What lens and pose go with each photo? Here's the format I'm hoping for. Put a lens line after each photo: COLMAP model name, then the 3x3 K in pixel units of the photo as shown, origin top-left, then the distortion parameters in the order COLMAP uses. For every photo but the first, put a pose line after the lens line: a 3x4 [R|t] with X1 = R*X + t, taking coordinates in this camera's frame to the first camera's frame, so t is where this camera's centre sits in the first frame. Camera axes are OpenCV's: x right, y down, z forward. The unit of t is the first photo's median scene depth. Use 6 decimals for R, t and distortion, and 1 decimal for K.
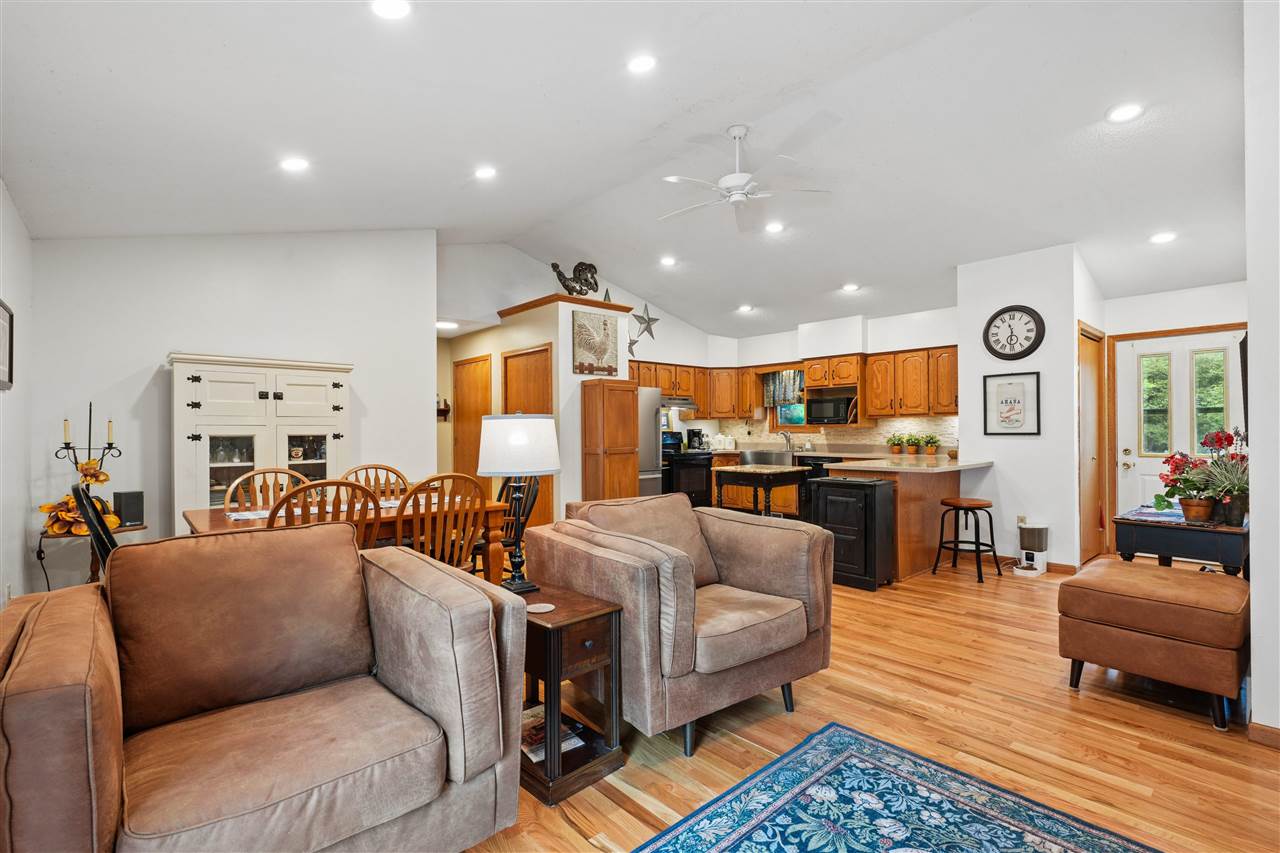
lens RADIAL K [[581.1, 0, 644.3], [0, 581.1, 430.7], [0, 0, 1]] dist [0.000592, -0.000004]
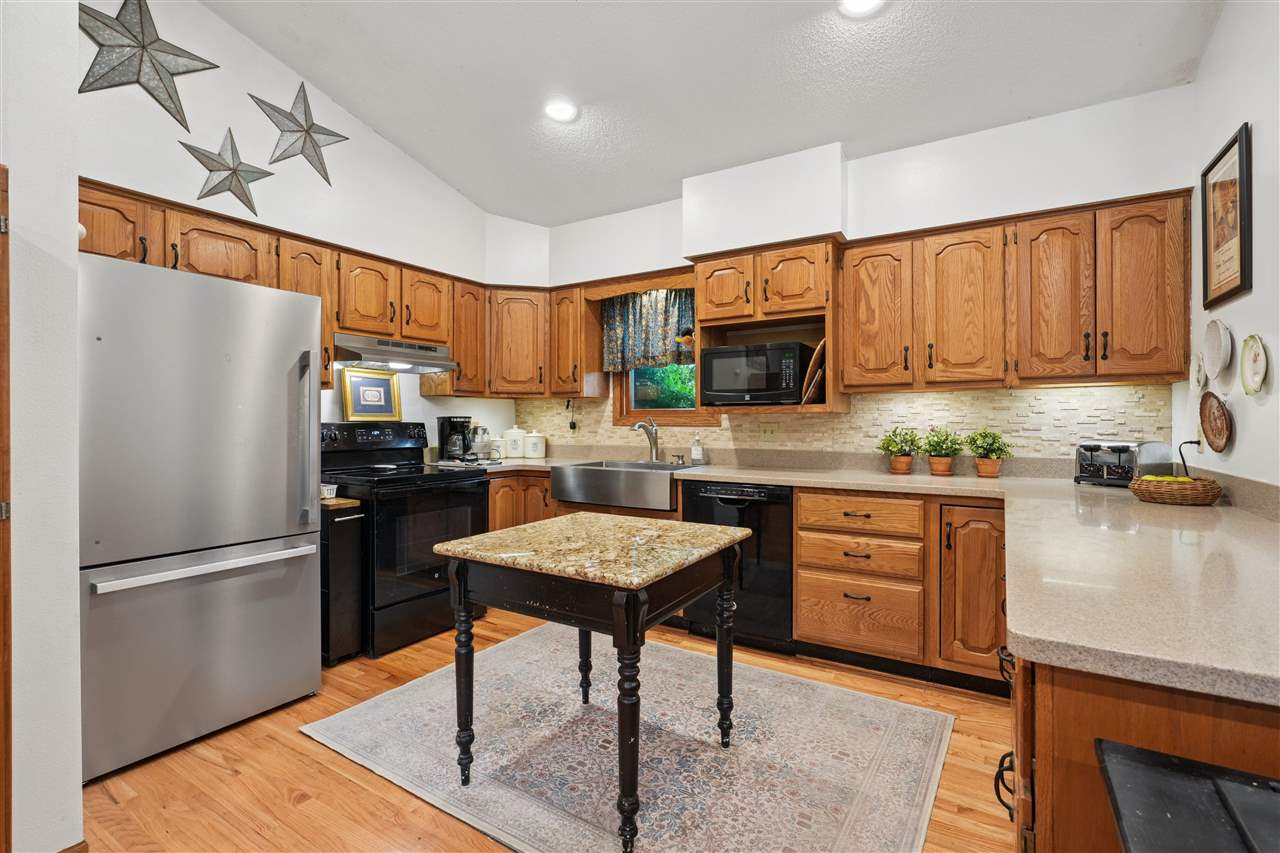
lens RADIAL K [[586.3, 0, 640.0], [0, 586.3, 426.5], [0, 0, 1]] dist [-0.002054, -0.000066]
pose [[0.961011, 0.003231, 0.276492, 0.130056], [-0.004974, 0.999972, 0.005604, 0.002276], [-0.276466, -0.006760, 0.961000, 0.674599]]
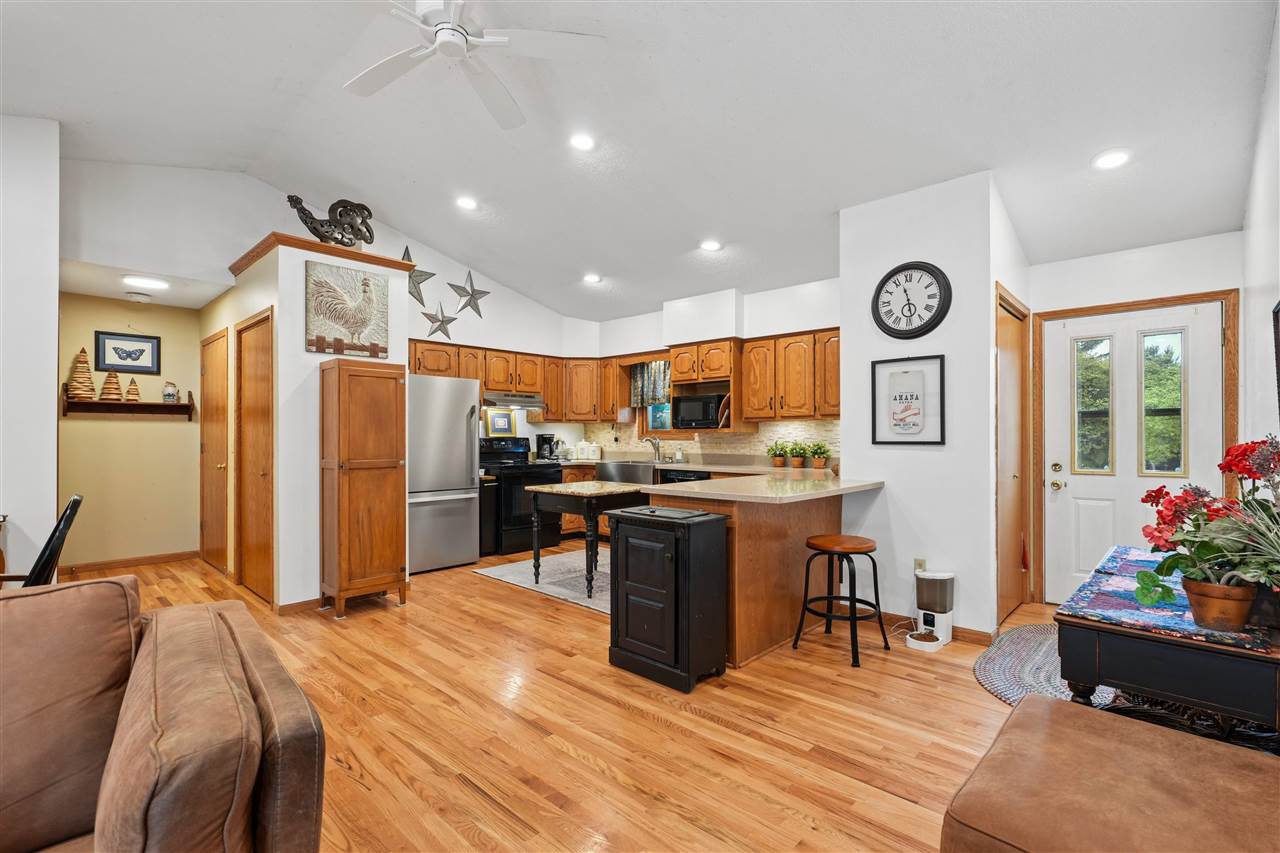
lens RADIAL K [[583.4, 0, 639.2], [0, 583.4, 435.2], [0, 0, 1]] dist [-0.003733, -0.000041]
pose [[0.996080, 0.006029, 0.088249, 0.189141], [-0.005821, 0.999980, -0.002620, -0.000149], [-0.088263, 0.002096, 0.996095, 0.248991]]
